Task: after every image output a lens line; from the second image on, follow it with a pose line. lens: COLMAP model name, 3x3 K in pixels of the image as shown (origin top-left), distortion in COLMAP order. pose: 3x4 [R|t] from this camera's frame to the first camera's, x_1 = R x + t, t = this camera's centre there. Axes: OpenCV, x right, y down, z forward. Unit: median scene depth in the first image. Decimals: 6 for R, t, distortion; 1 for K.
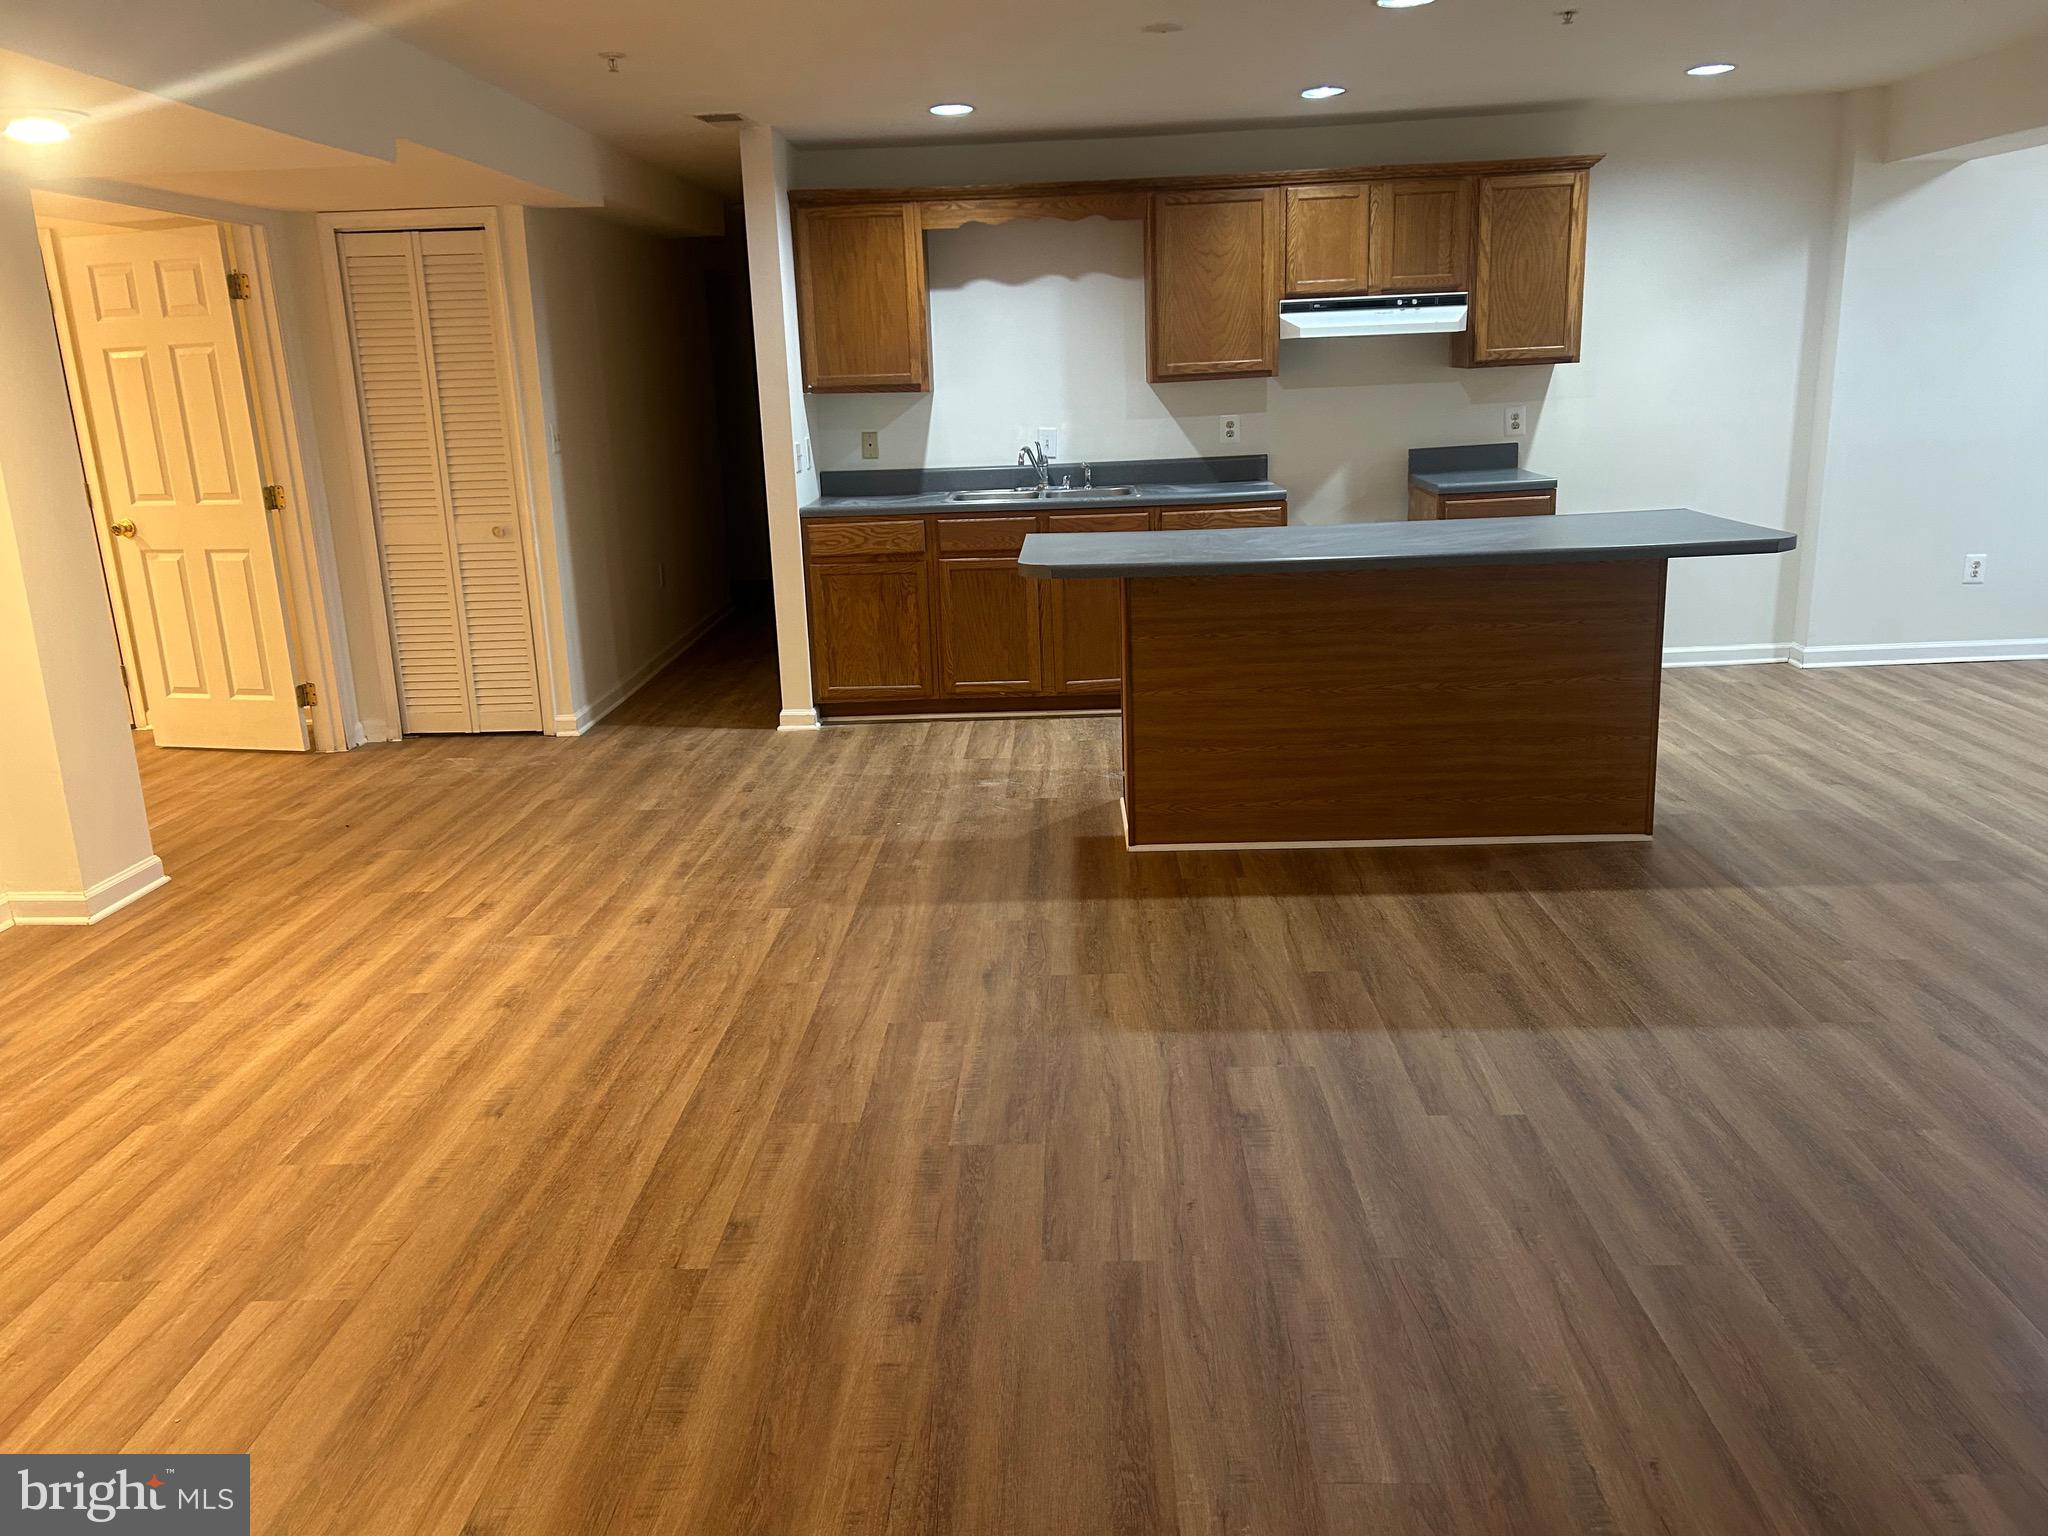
lens RADIAL K [[1539.4, 0, 1013.3], [0, 1539.4, 789.2], [0, 0, 1]] dist [0.064316, -0.069435]
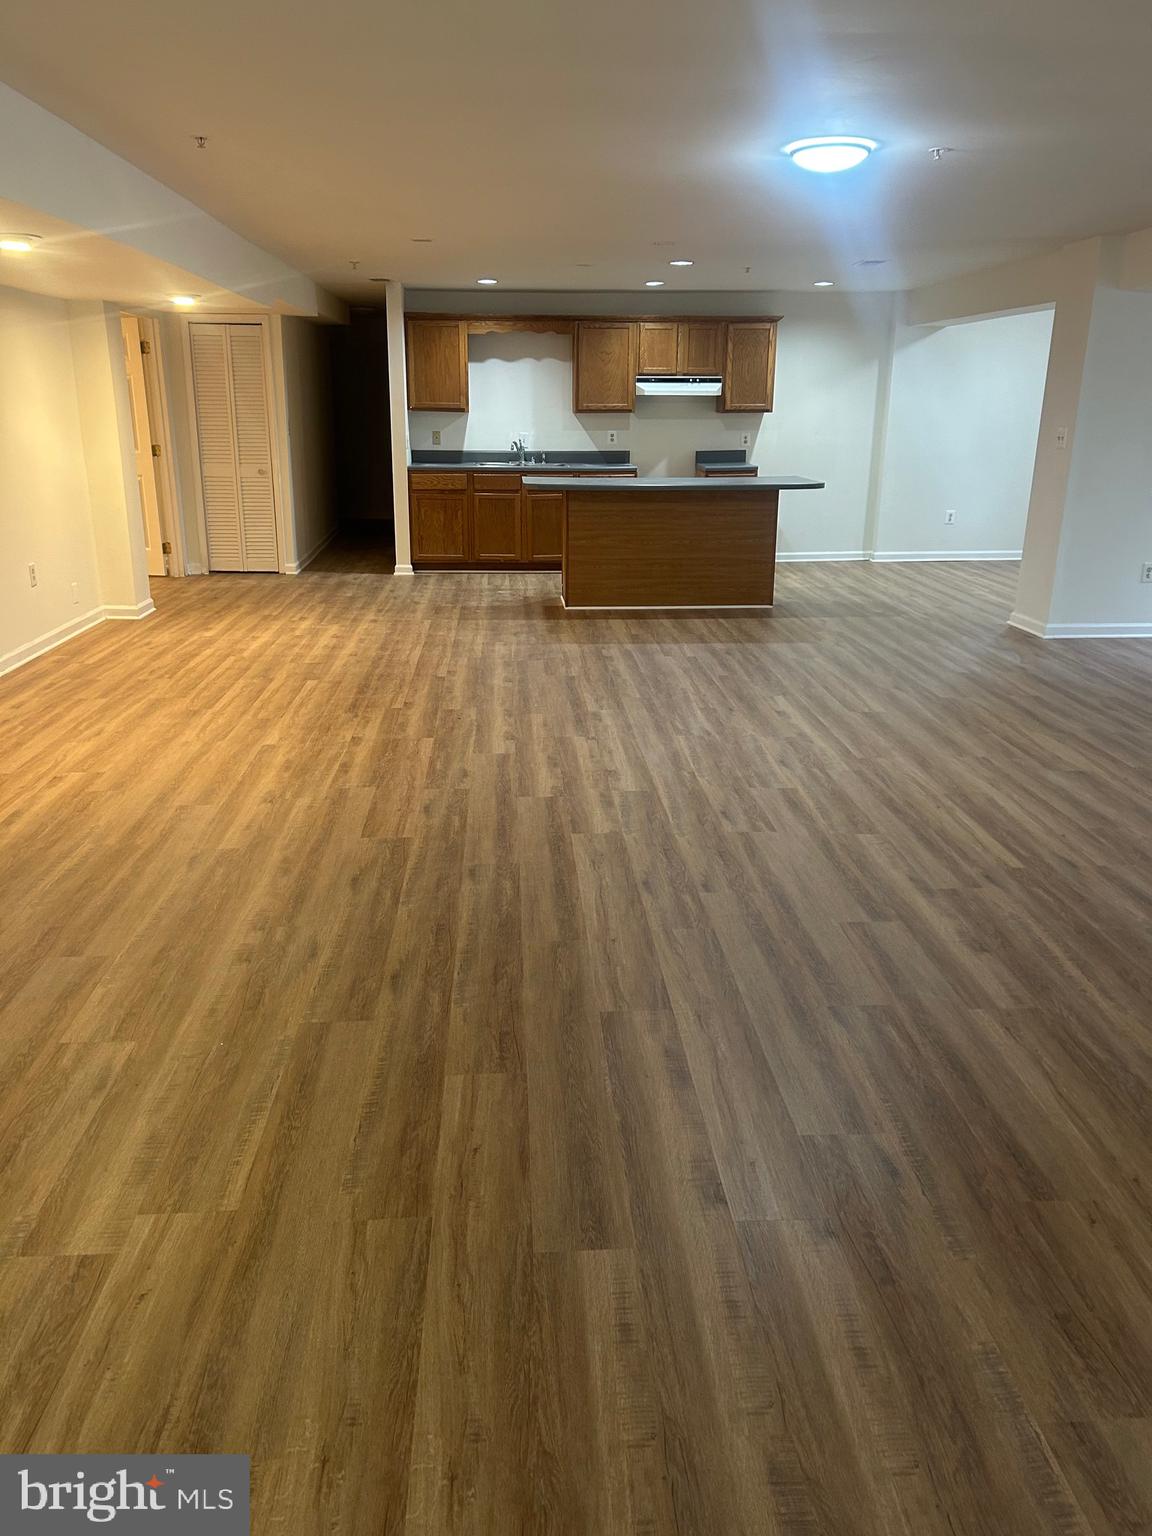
lens RADIAL K [[1154.6, 0, 575.5], [0, 1154.6, 771.9], [0, 0, 1]] dist [0.064316, -0.069435]
pose [[0.994677, 0.011535, 0.102398, -0.067841], [-0.016037, 0.998935, 0.043260, 0.160186], [-0.101790, -0.044672, 0.993802, -0.604645]]
